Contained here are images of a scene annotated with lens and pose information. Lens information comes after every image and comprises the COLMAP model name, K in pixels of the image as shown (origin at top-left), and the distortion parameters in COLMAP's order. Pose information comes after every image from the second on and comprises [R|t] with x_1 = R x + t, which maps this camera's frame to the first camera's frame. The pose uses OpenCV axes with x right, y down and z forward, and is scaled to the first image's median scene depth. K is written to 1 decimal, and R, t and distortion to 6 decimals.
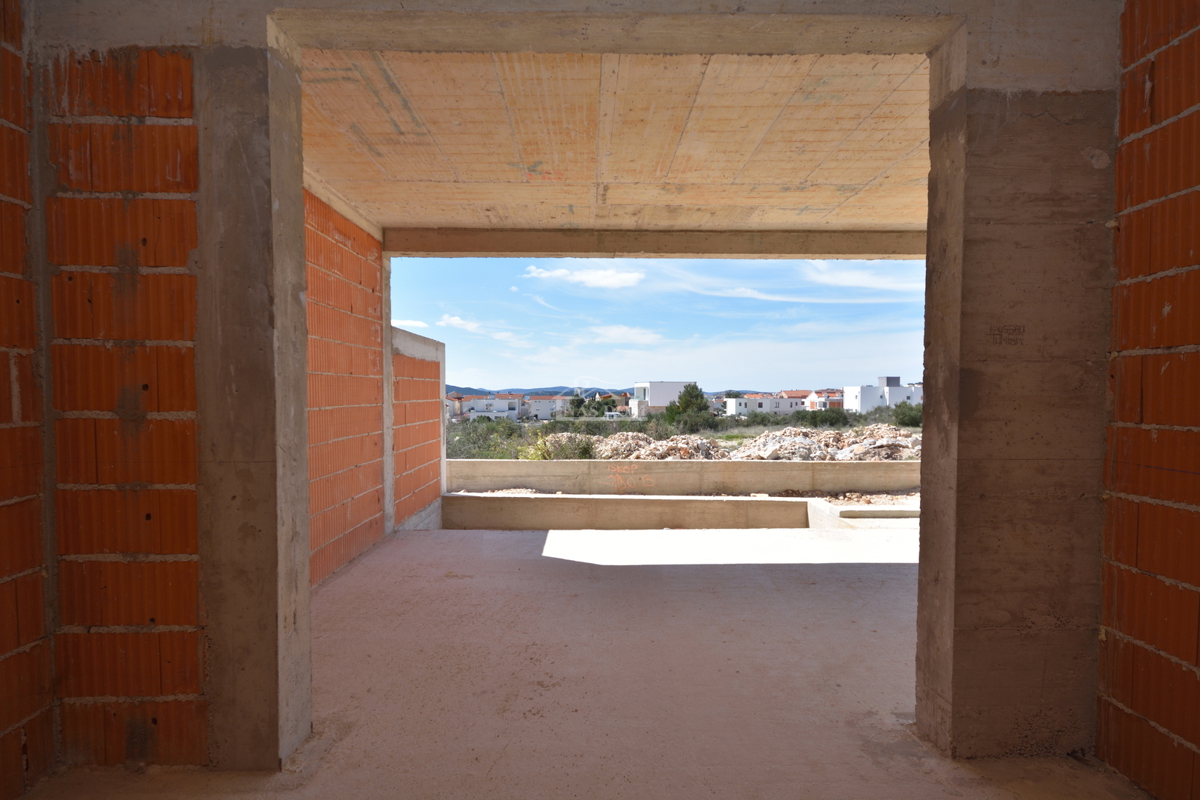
lens RADIAL K [[595.1, 0, 603.8], [0, 595.1, 406.0], [0, 0, 1]] dist [0.006875, 0.001350]
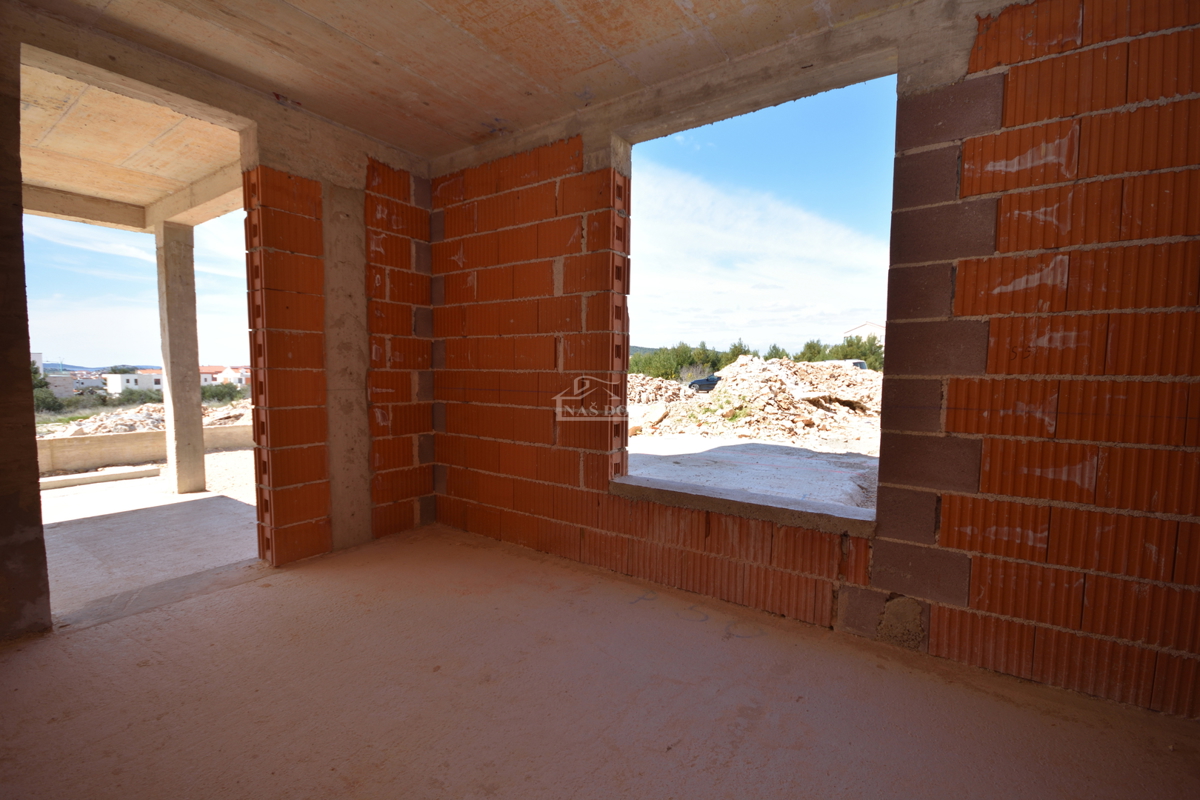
lens RADIAL K [[527.7, 0, 602.8], [0, 527.7, 411.2], [0, 0, 1]] dist [0.003022, -0.003629]
pose [[0.585884, -0.057983, 0.808318, 0.371473], [0.012021, 0.997949, 0.062873, 0.024715], [-0.810306, -0.027119, 0.585380, -0.231373]]
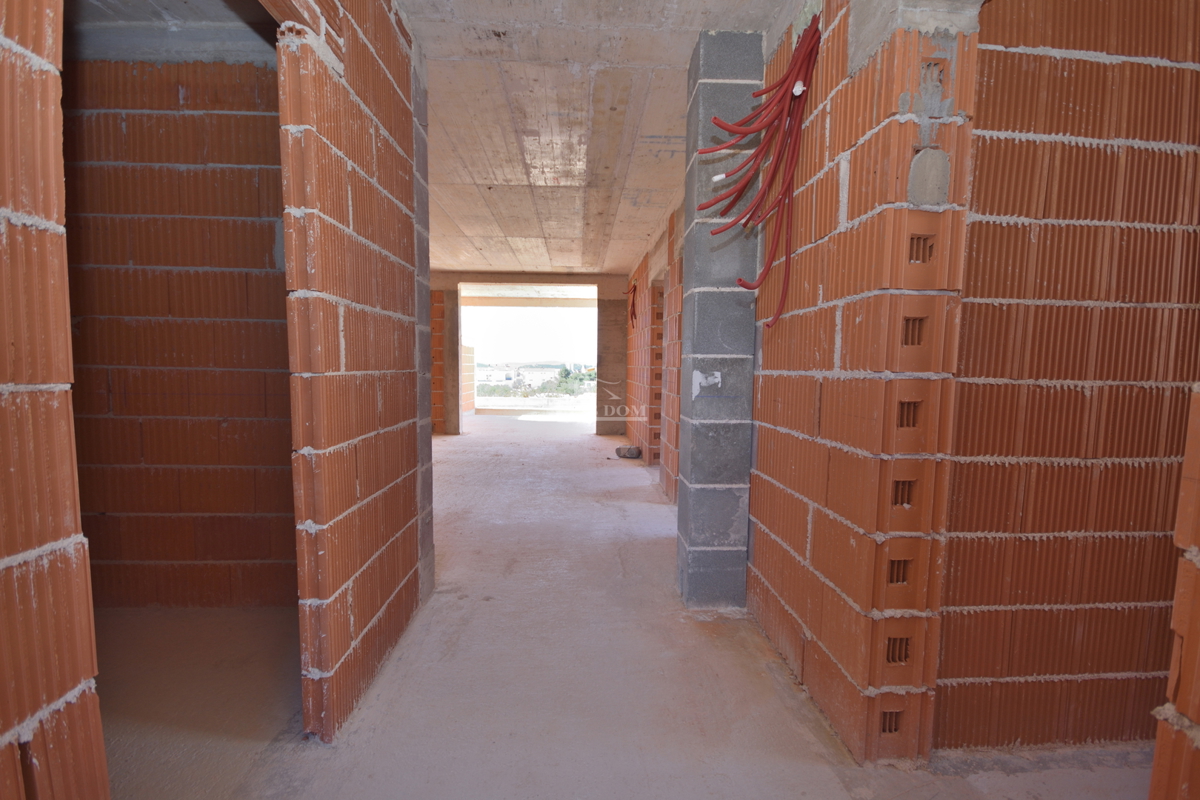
lens RADIAL K [[527.7, 0, 603.2], [0, 527.7, 404.8], [0, 0, 1]] dist [0.003022, -0.003629]
pose [[0.999684, 0.008693, 0.023600, 0.209032], [-0.009869, 0.998690, 0.050214, 0.049580], [-0.023132, -0.050431, 0.998460, -1.297494]]
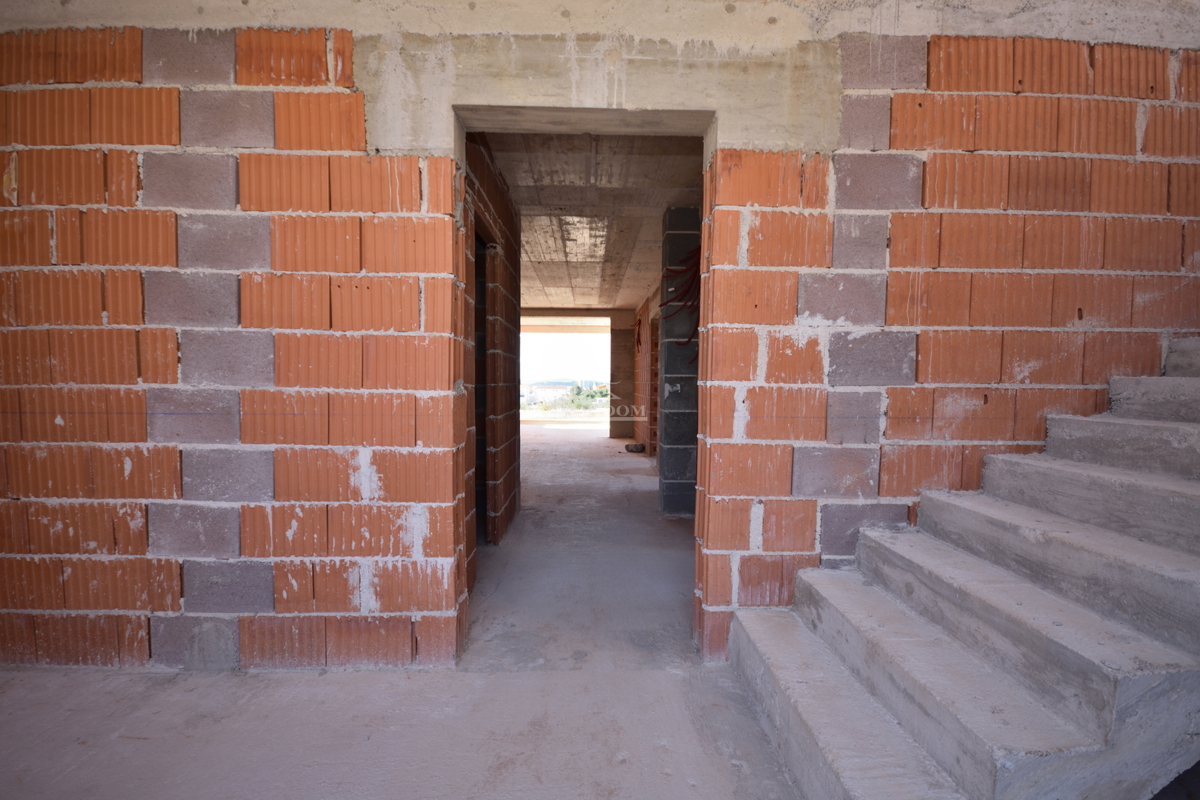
lens RADIAL K [[527.7, 0, 600.6], [0, 527.7, 403.2], [0, 0, 1]] dist [0.003022, -0.003629]
pose [[0.999969, 0.007287, -0.002929, 0.196539], [-0.007243, 0.999864, 0.014798, 0.062356], [0.003036, -0.014777, 0.999886, -1.698847]]
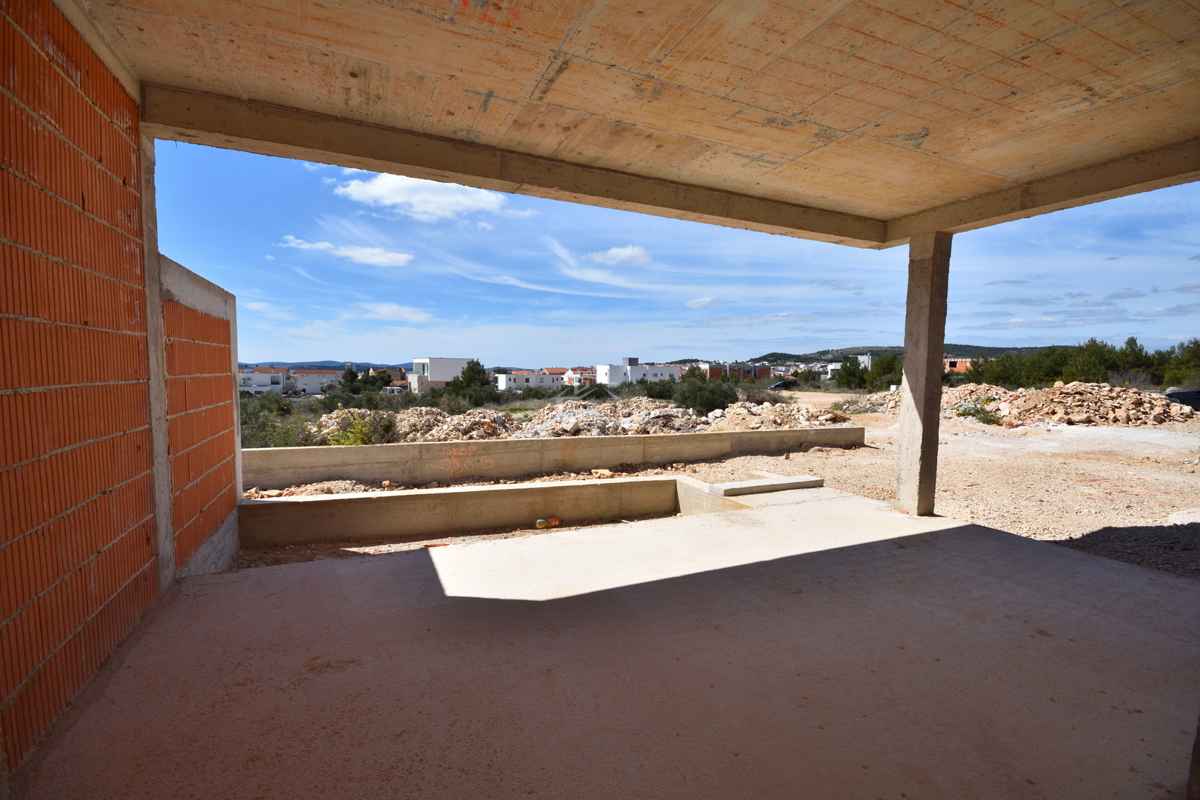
lens RADIAL K [[527.7, 0, 603.6], [0, 527.7, 407.7], [0, 0, 1]] dist [0.003022, -0.003629]
pose [[0.918321, -0.015314, 0.395539, -0.155167], [-0.004716, 0.998757, 0.049616, -0.004176], [-0.395807, -0.047429, 0.917108, 0.316869]]
